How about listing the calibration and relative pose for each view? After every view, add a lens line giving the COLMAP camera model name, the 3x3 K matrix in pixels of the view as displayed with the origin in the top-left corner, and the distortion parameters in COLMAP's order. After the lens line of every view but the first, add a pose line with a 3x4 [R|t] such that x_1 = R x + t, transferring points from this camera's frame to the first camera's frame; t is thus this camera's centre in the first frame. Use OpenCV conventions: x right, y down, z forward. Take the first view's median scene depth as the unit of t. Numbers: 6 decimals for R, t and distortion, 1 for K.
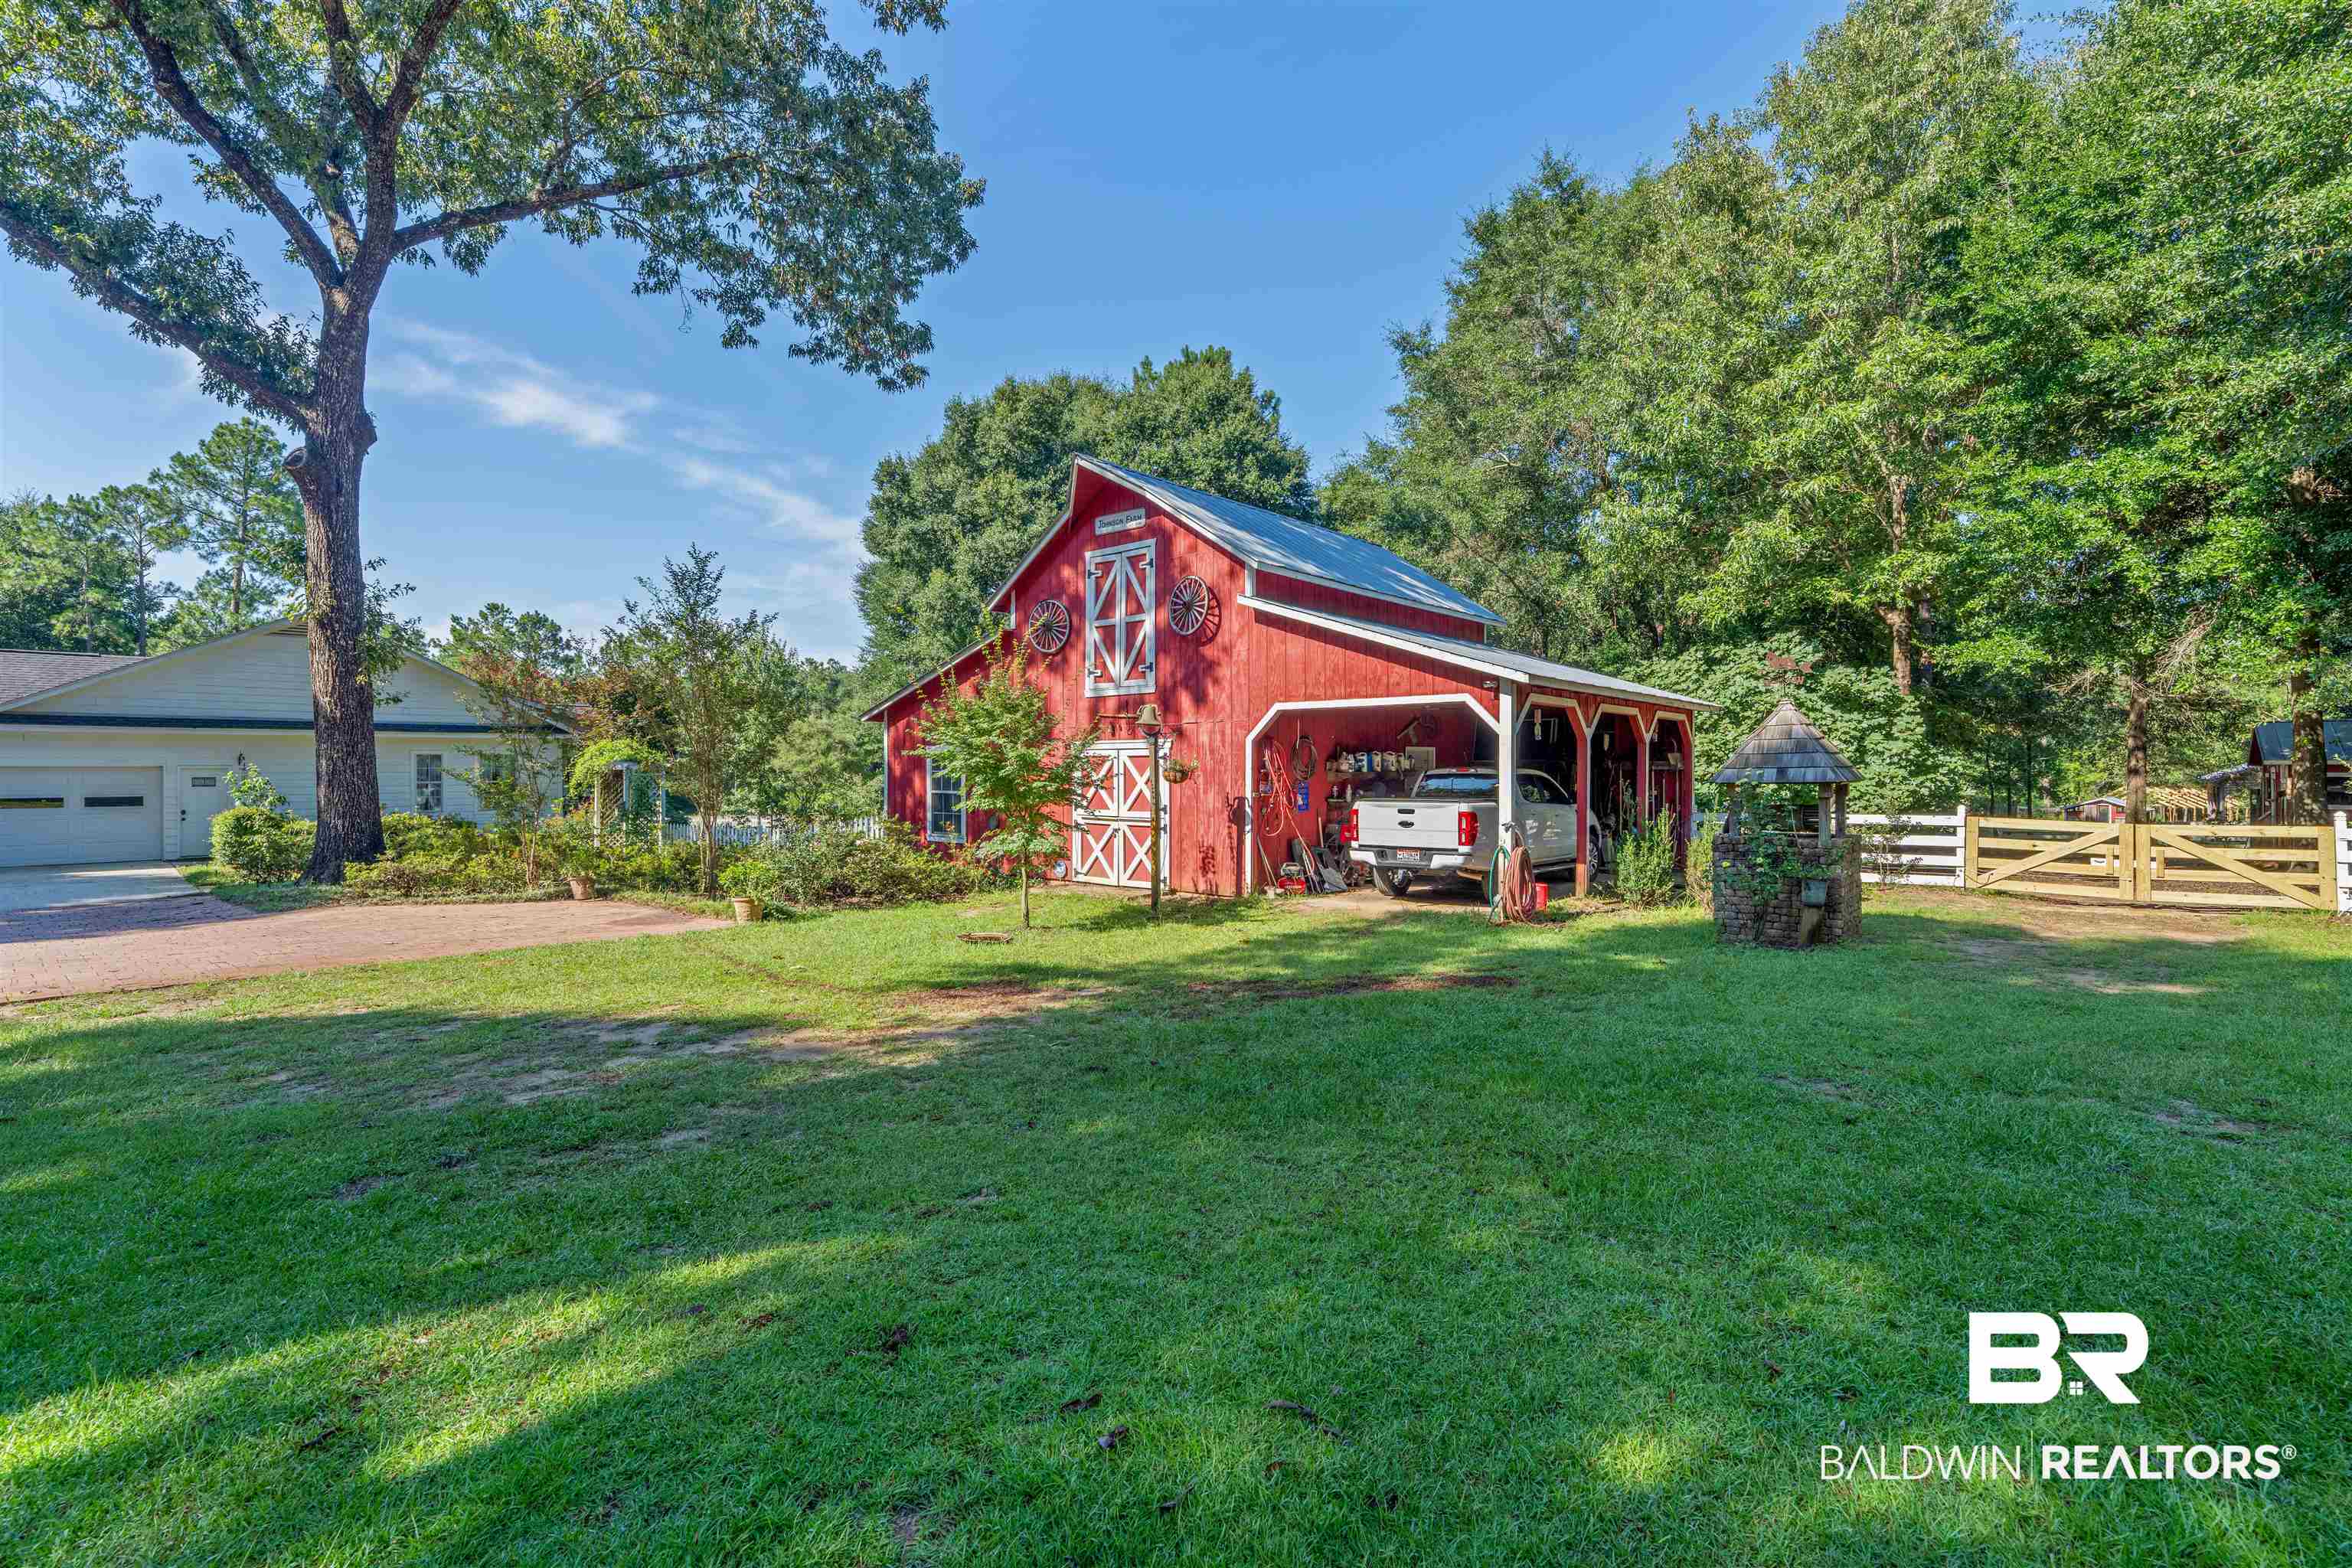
lens RADIAL K [[1046.5, 0, 1201.1], [0, 1046.5, 762.9], [0, 0, 1]] dist [-0.010551, 0.000365]
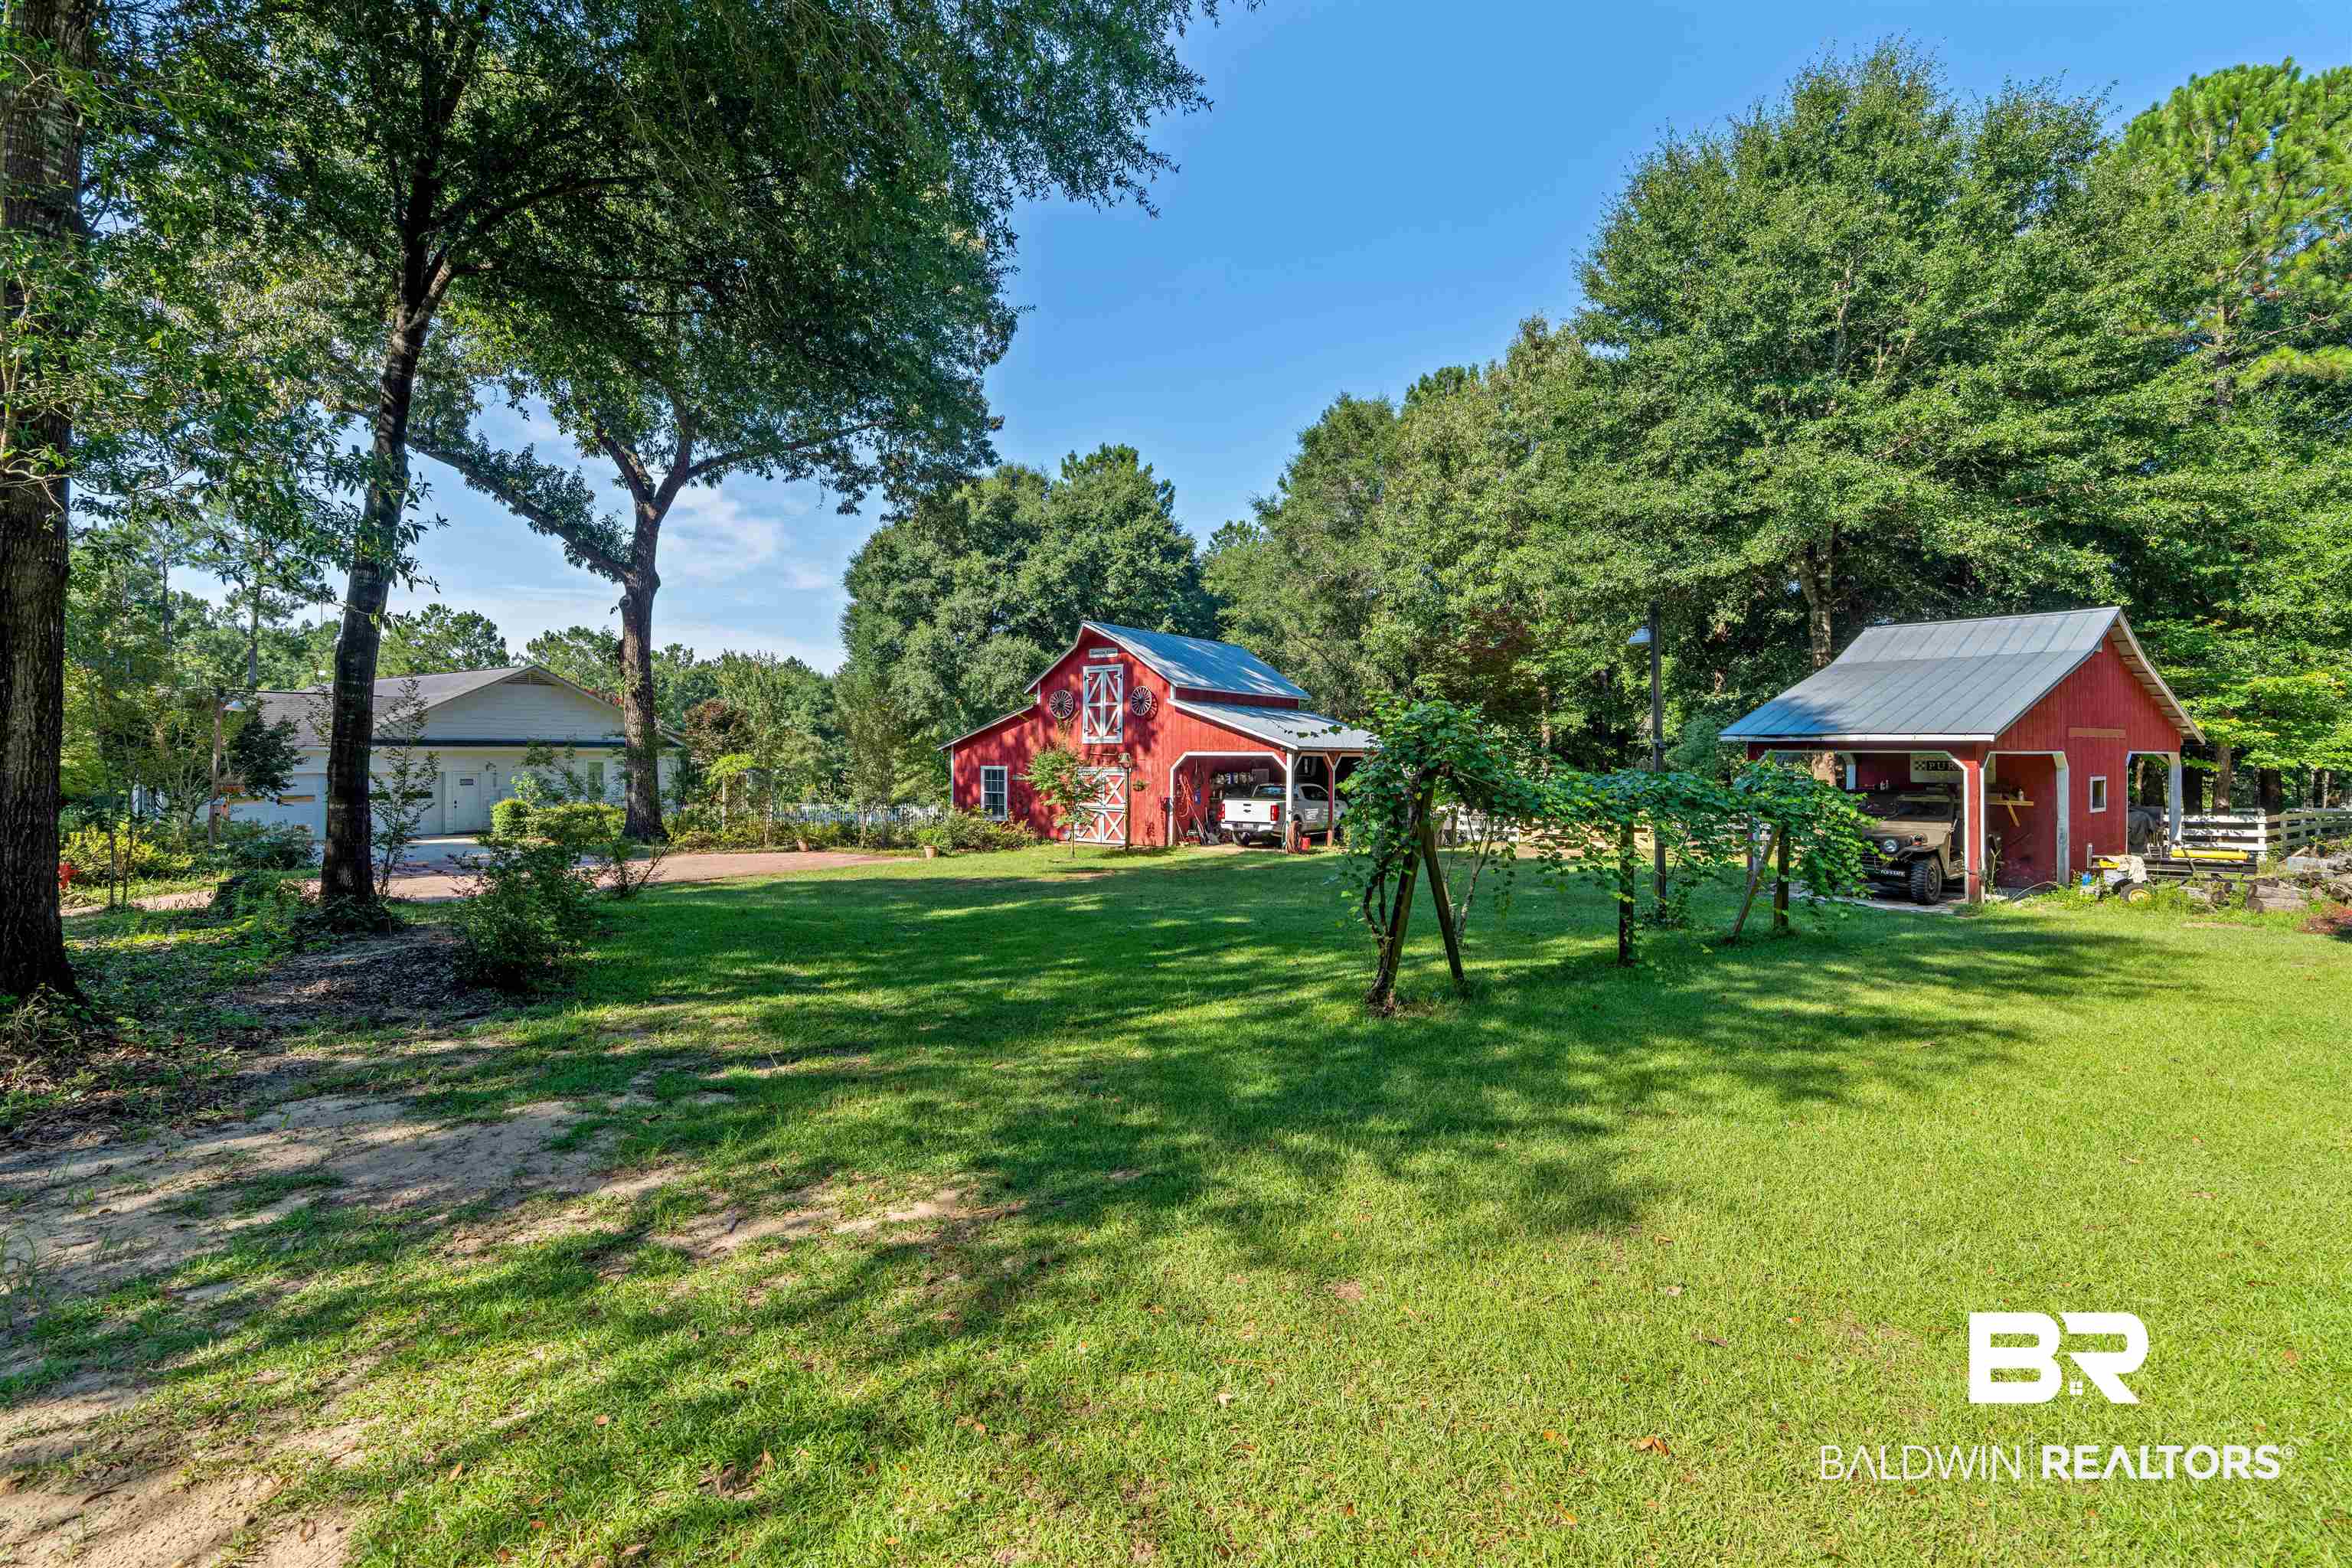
lens RADIAL K [[1048.8, 0, 1176.0], [0, 1048.8, 784.0], [0, 0, 1]] dist [-0.002224, -0.000190]
pose [[0.995829, 0.003913, 0.091160, -0.114451], [-0.006875, 0.999458, 0.032197, -0.051563], [-0.090985, -0.032689, 0.995316, -0.894840]]
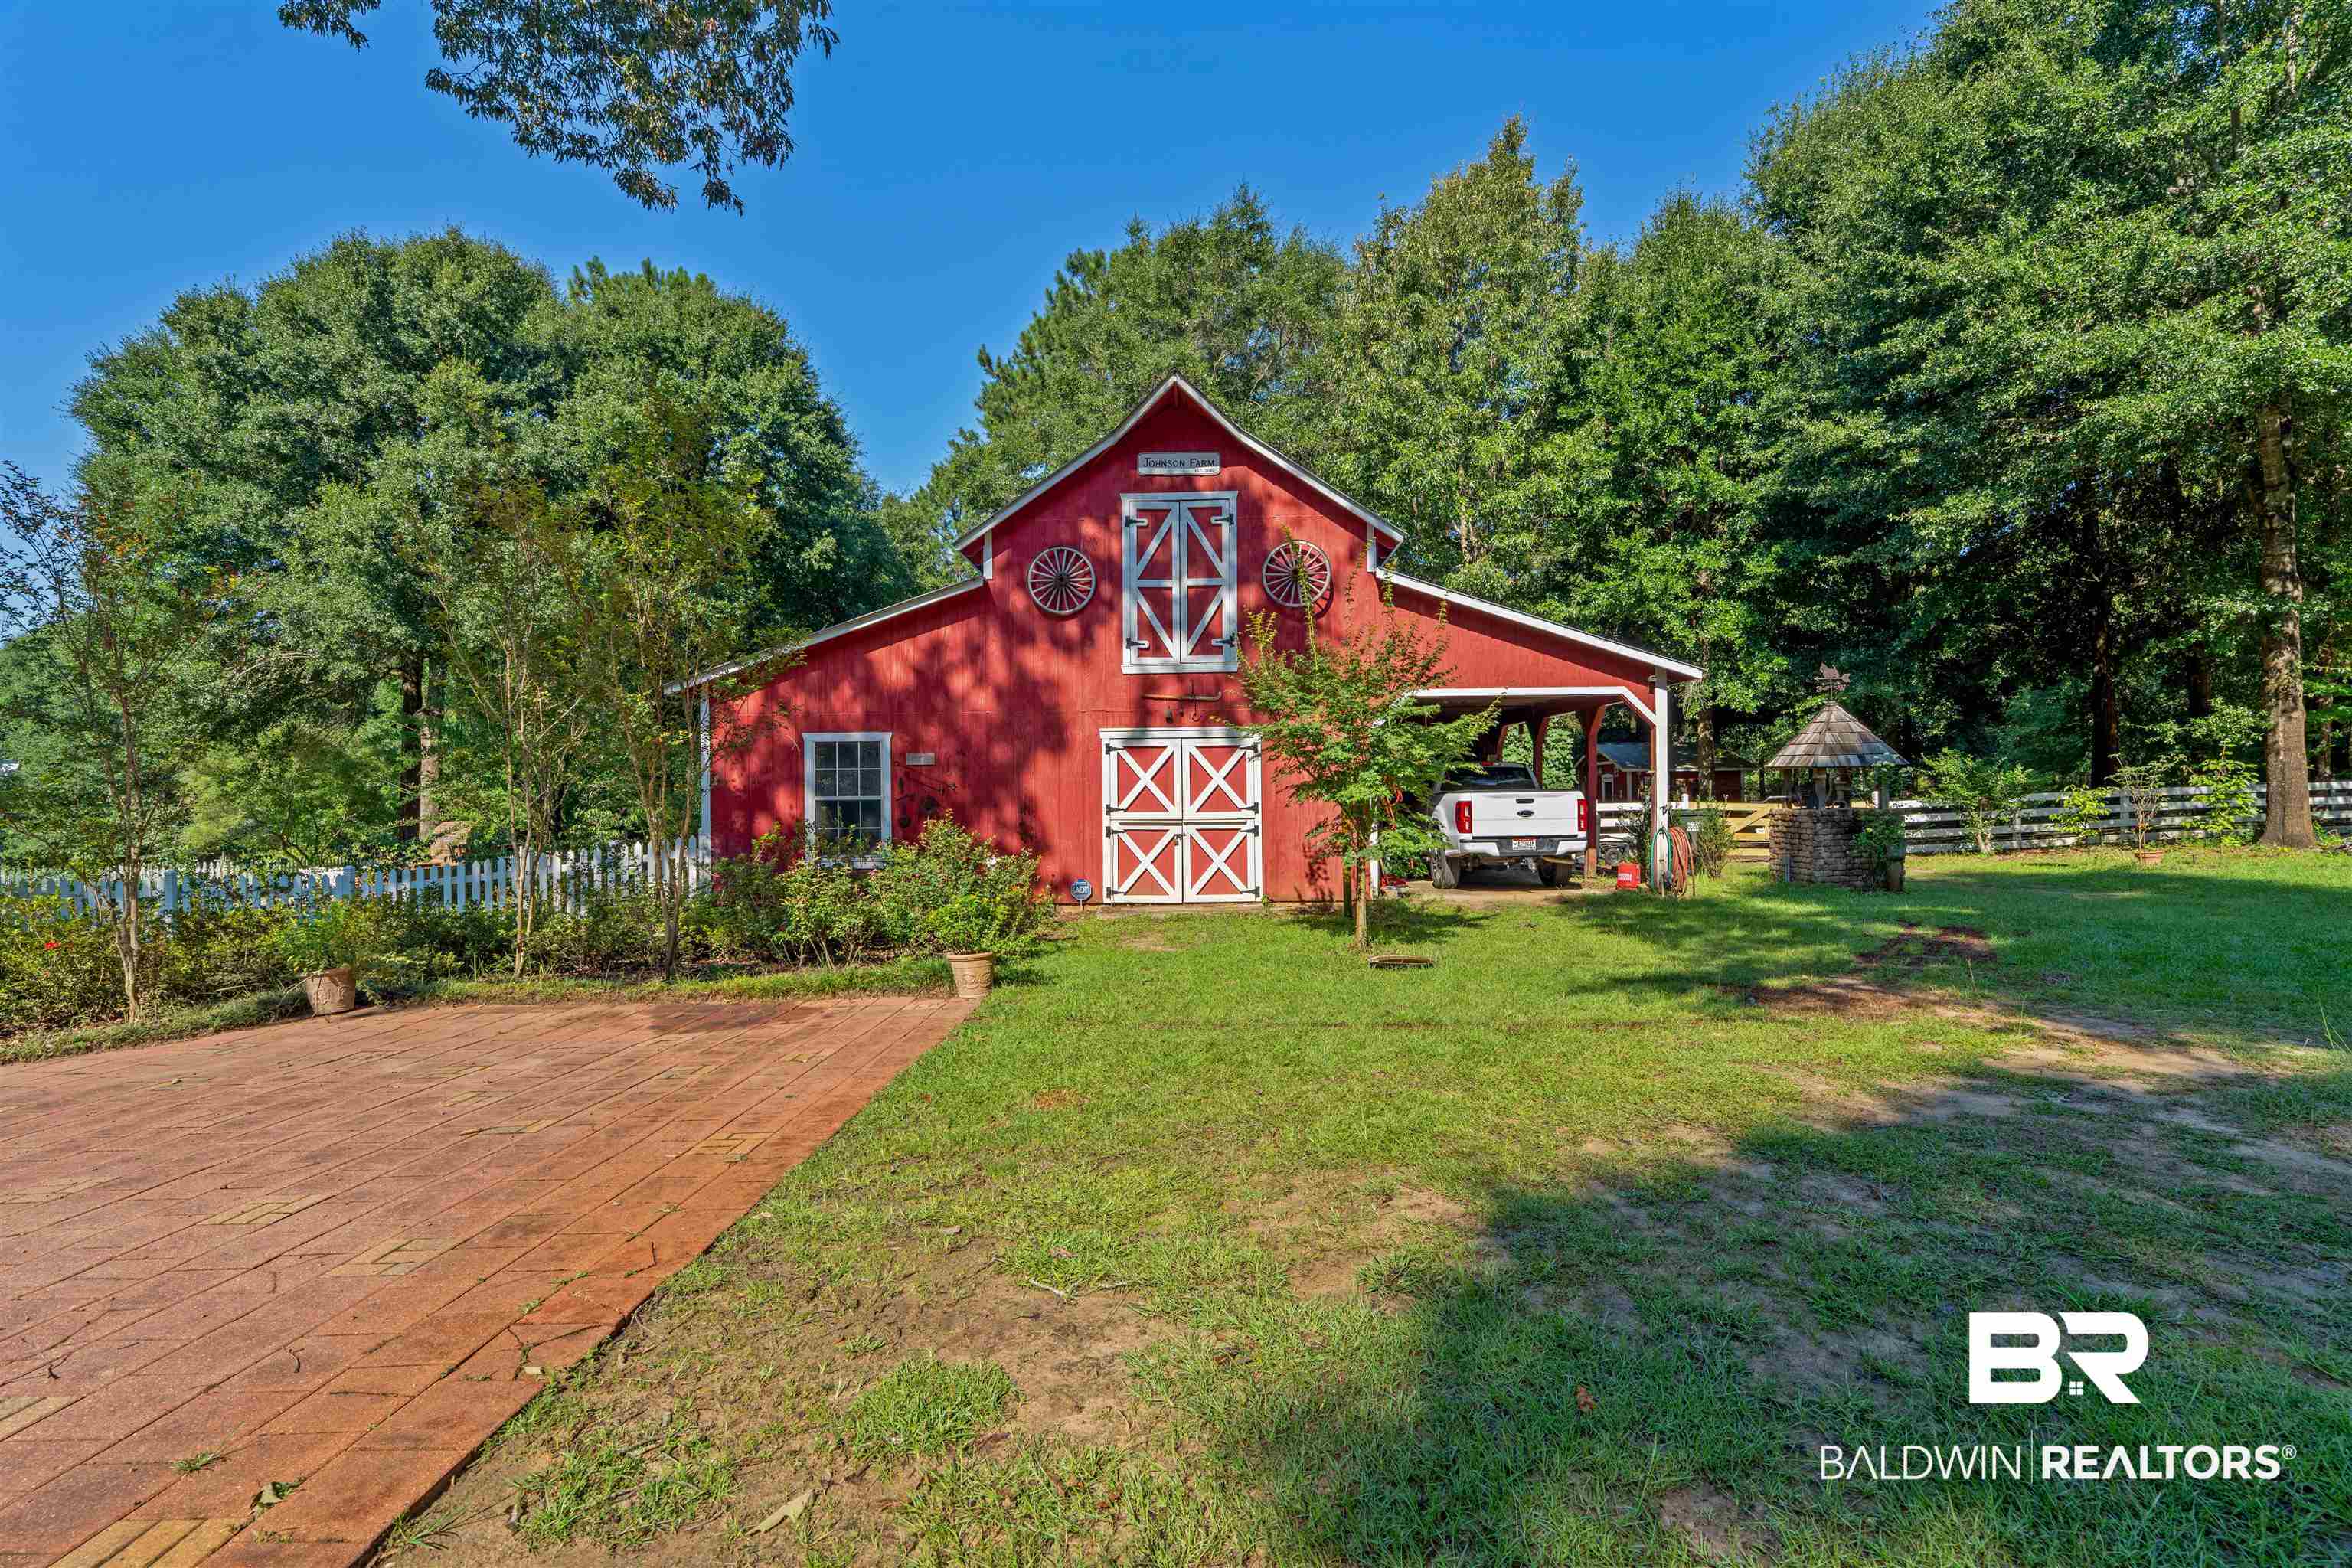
lens RADIAL K [[1048.8, 0, 1176.0], [0, 1048.8, 784.0], [0, 0, 1]] dist [-0.002224, -0.000190]
pose [[0.777692, -0.005171, 0.628625, -0.601461], [0.007890, 0.999968, -0.001534, 0.024226], [-0.628596, 0.006153, 0.777707, 0.353581]]
